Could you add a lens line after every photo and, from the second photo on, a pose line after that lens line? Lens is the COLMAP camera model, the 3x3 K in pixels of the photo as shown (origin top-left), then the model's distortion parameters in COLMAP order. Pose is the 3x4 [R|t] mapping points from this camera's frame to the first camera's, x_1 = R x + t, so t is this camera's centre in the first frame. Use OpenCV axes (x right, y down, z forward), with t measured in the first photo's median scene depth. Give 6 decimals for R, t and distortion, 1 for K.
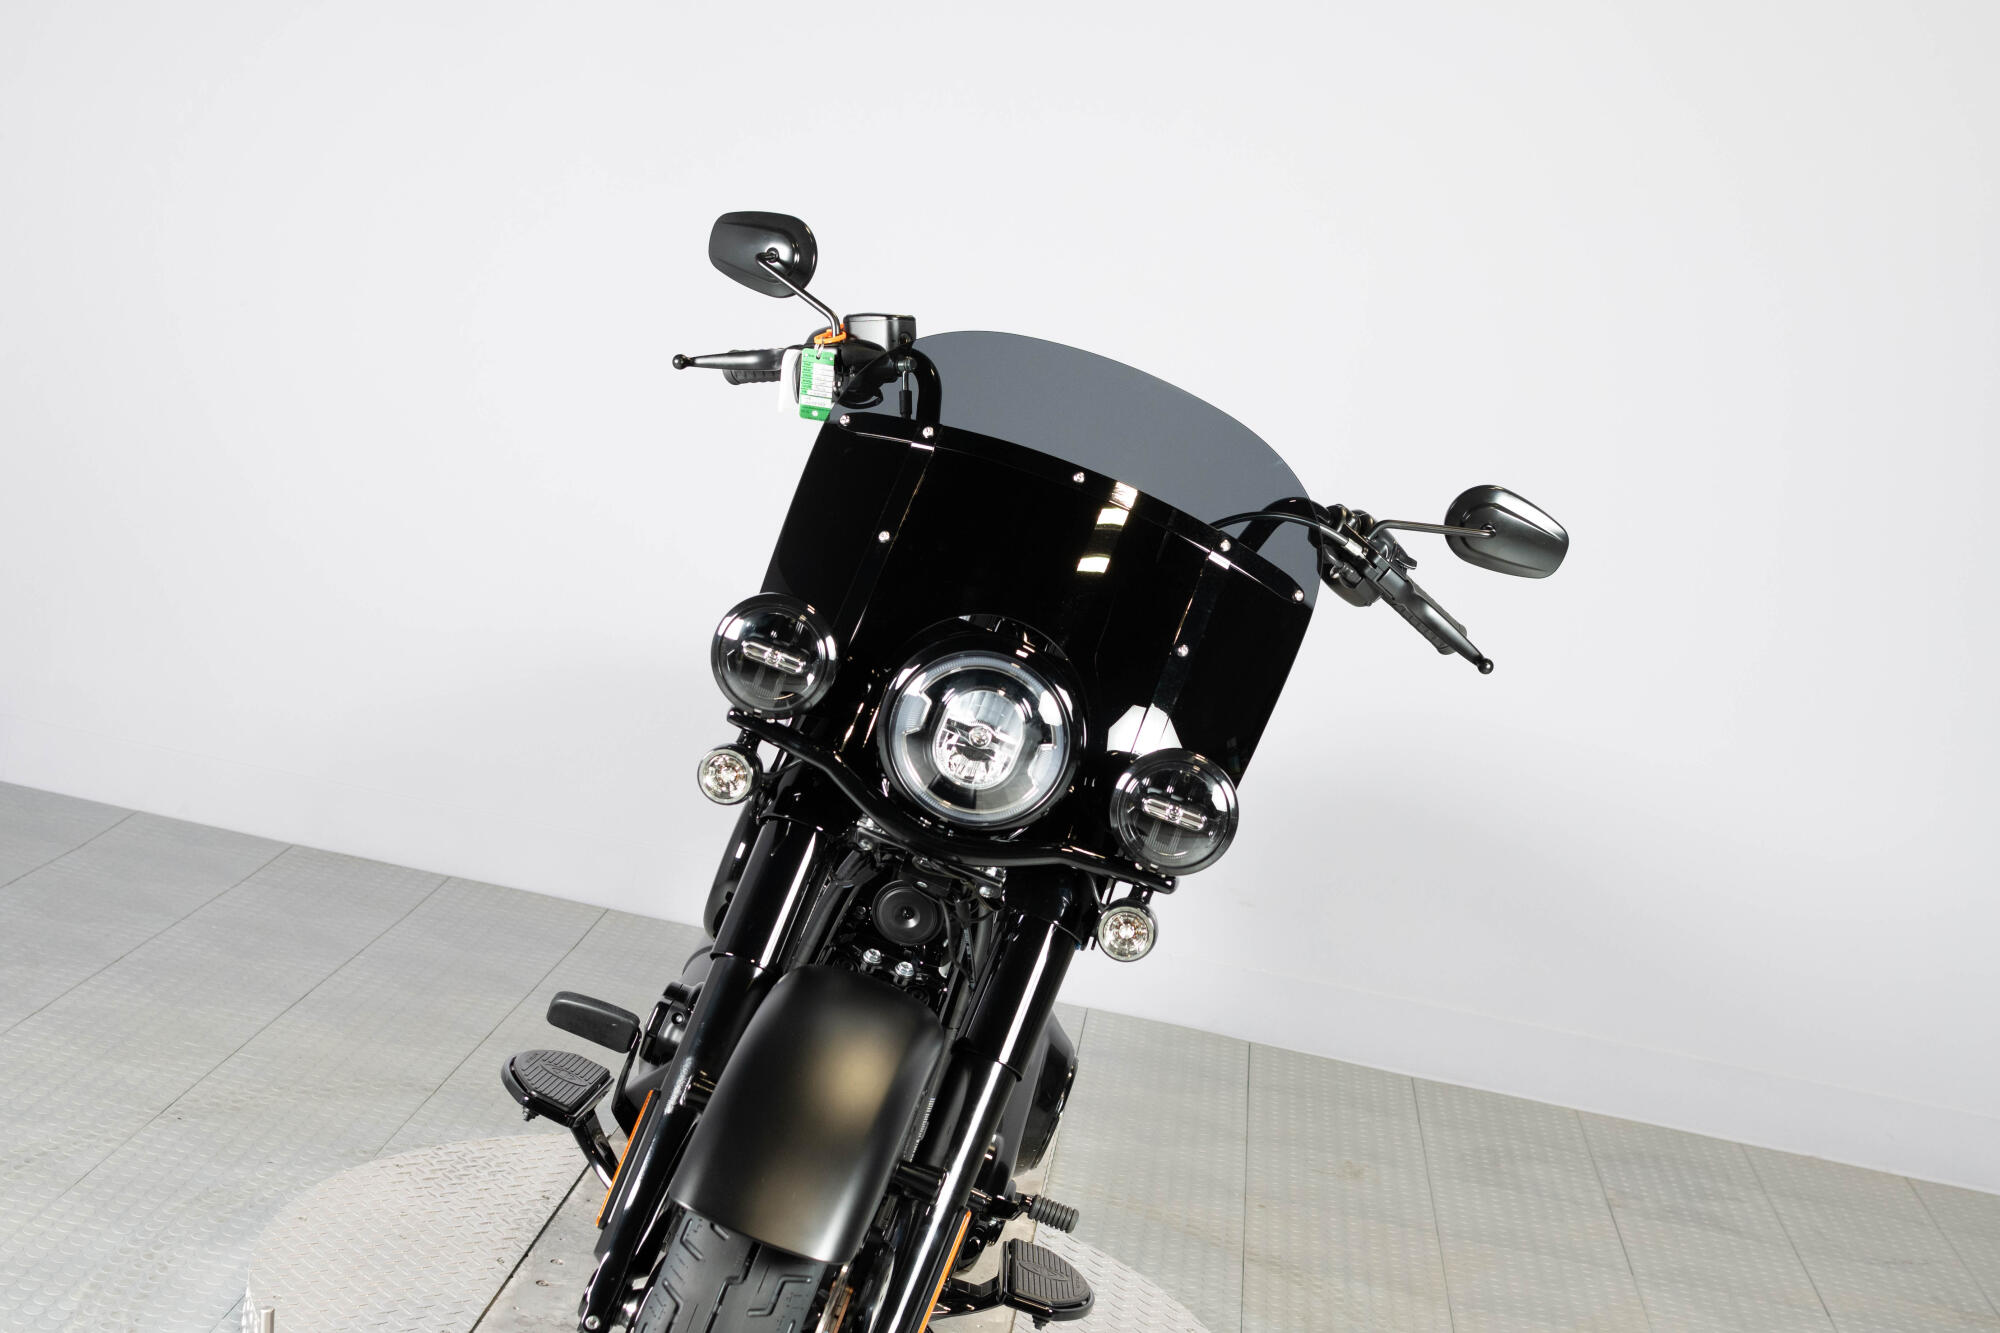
lens RADIAL K [[2914.1, 0, 995.0], [0, 2914.1, 699.5], [0, 0, 1]] dist [-0.004356, -0.042287]
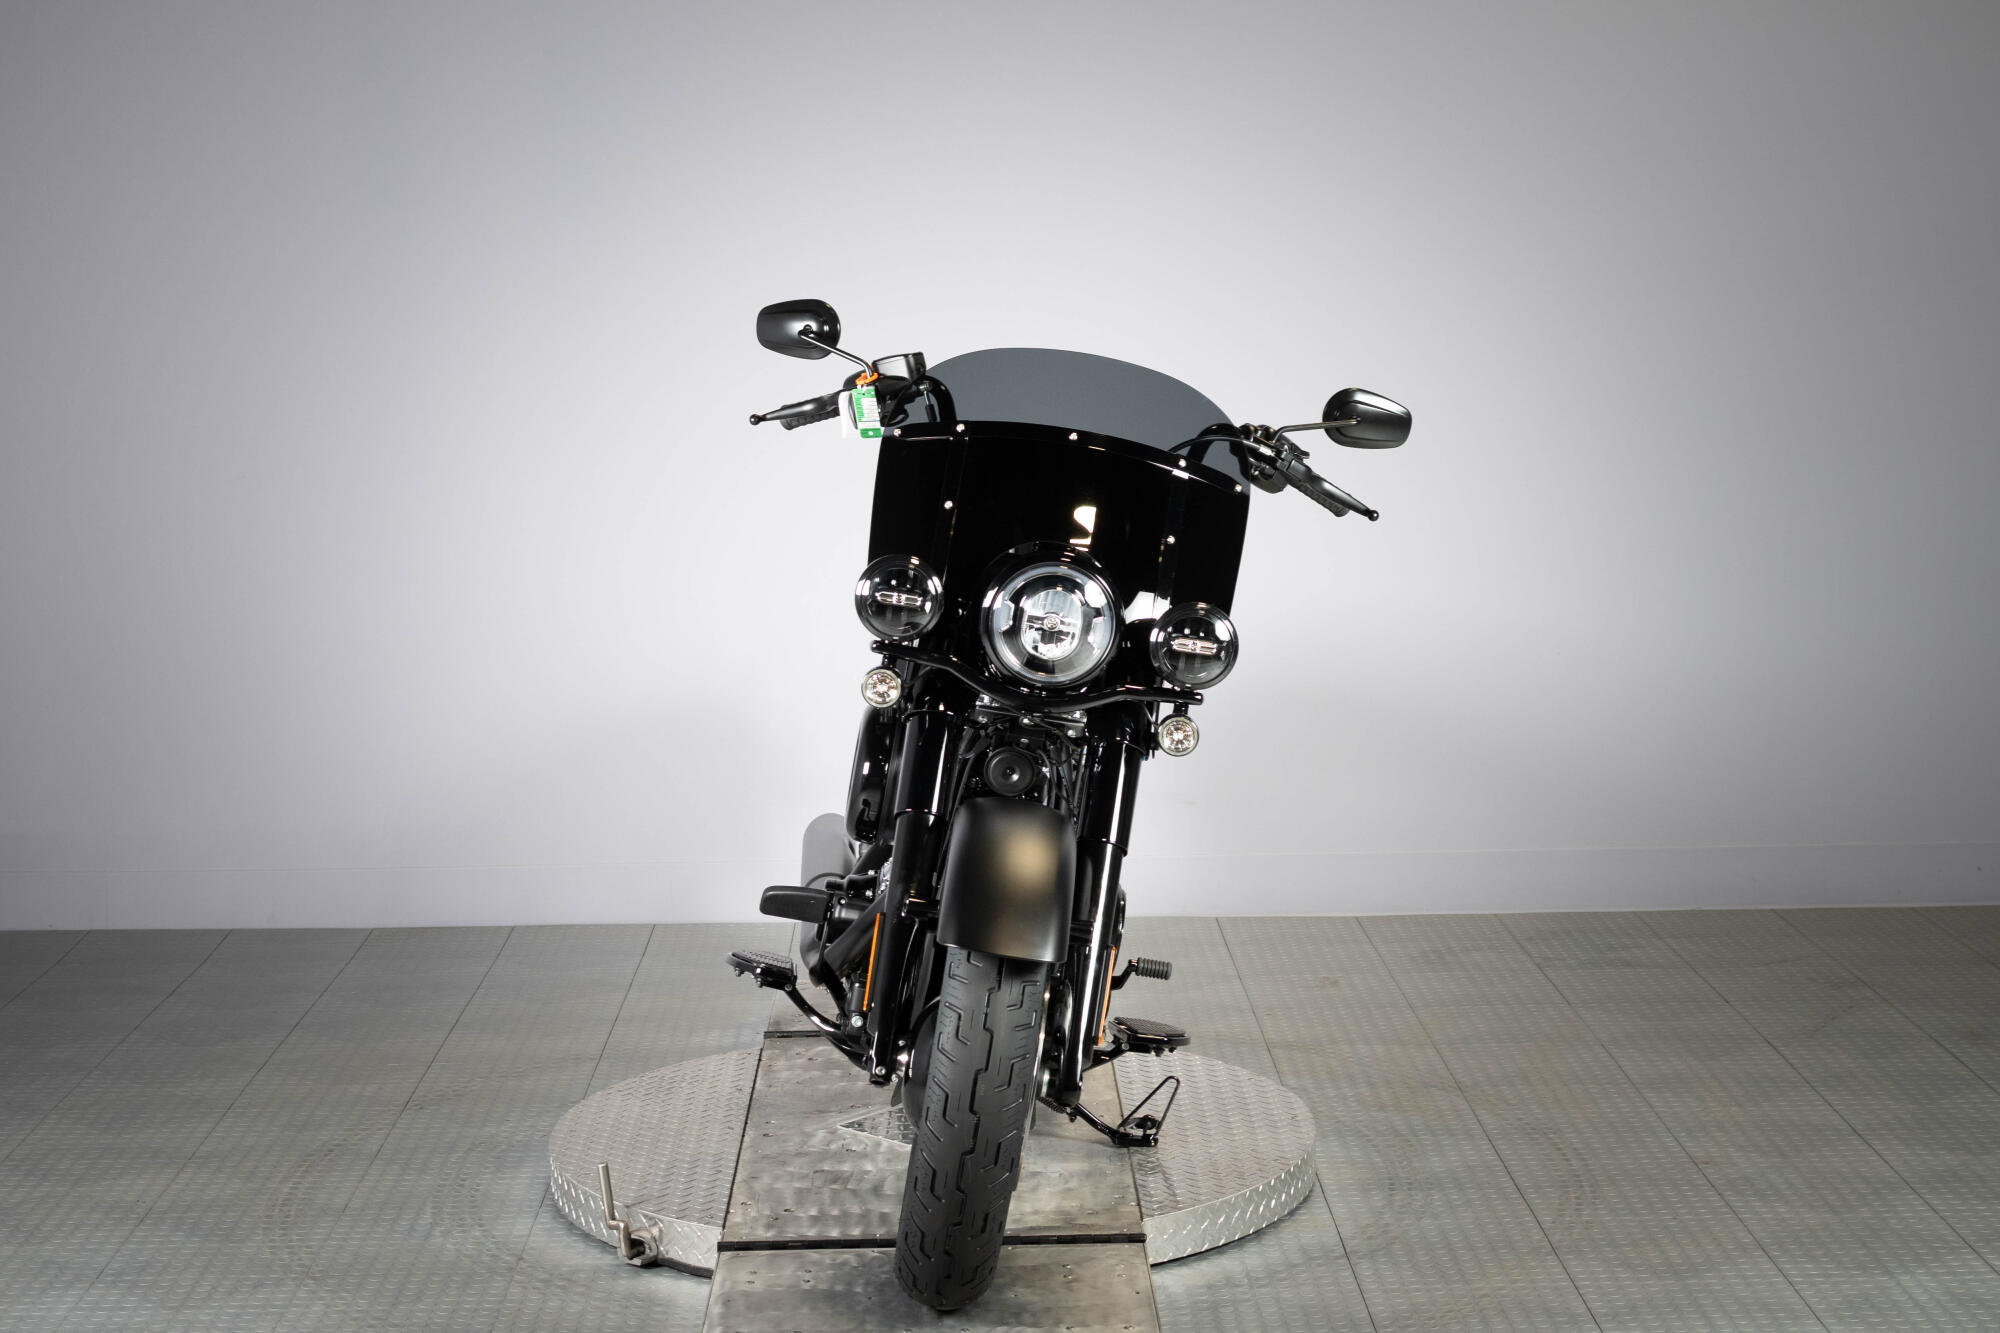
lens RADIAL K [[3135.1, 0, 1000.0], [0, 3135.1, 666.5], [0, 0, 1]] dist [-0.012569, 0.001706]
pose [[0.975383, -0.206564, 0.077196, -0.138856], [0.209121, 0.977529, -0.026563, 0.062855], [-0.069975, 0.042052, 0.996662, -0.487397]]
